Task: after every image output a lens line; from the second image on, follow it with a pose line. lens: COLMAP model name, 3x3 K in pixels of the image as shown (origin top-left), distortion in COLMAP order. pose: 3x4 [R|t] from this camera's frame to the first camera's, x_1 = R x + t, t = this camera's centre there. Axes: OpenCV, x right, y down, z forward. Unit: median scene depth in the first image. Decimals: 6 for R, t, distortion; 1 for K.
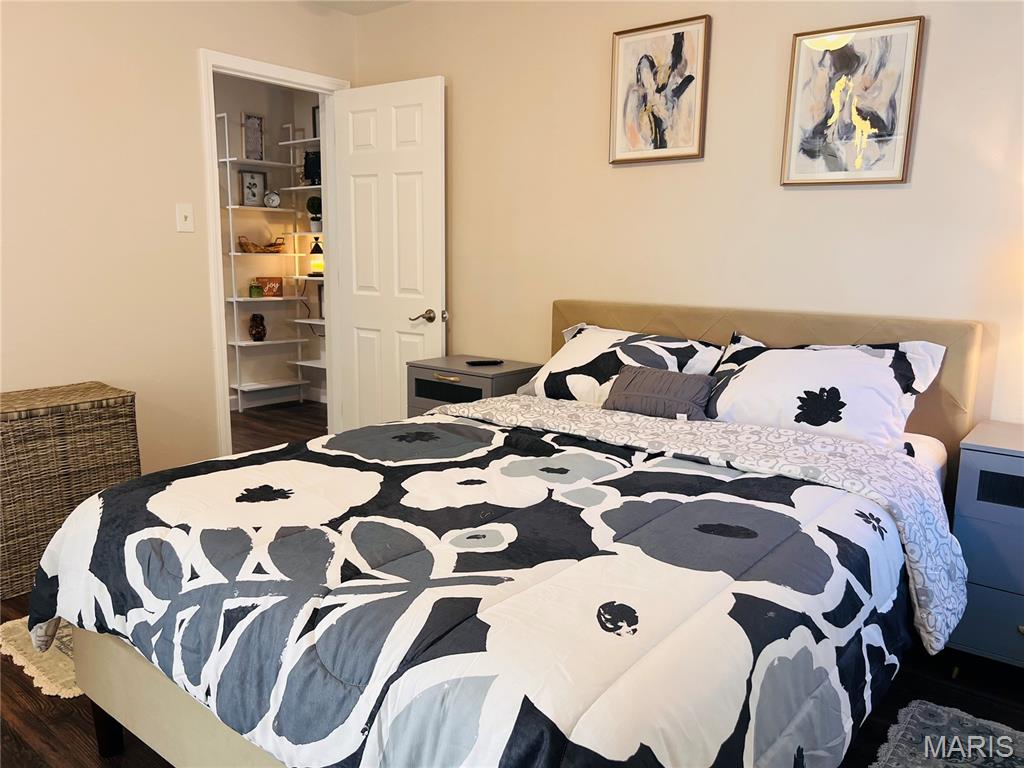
lens RADIAL K [[796.6, 0, 510.9], [0, 796.6, 375.0], [0, 0, 1]] dist [0.010452, -0.008499]
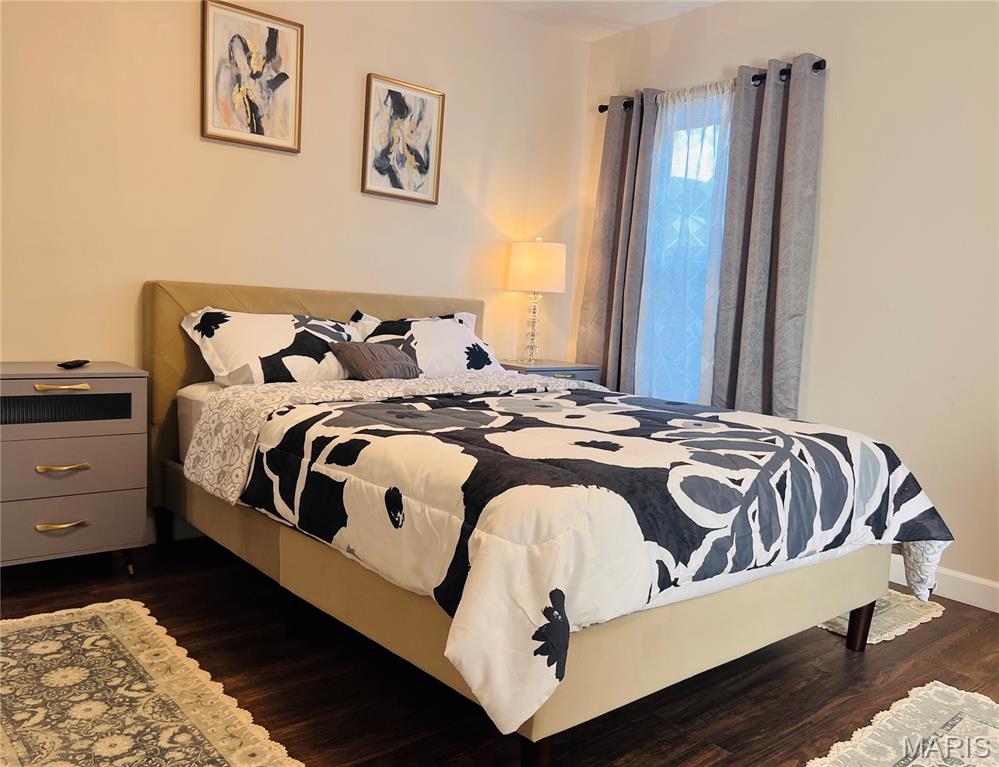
lens RADIAL K [[806.4, 0, 498.2], [0, 806.4, 391.7], [0, 0, 1]] dist [0.008846, -0.010873]
pose [[0.177554, -0.106955, 0.978282, -0.851347], [0.103756, 0.990571, 0.089467, -0.019631], [-0.978626, 0.085617, 0.186977, 0.566656]]
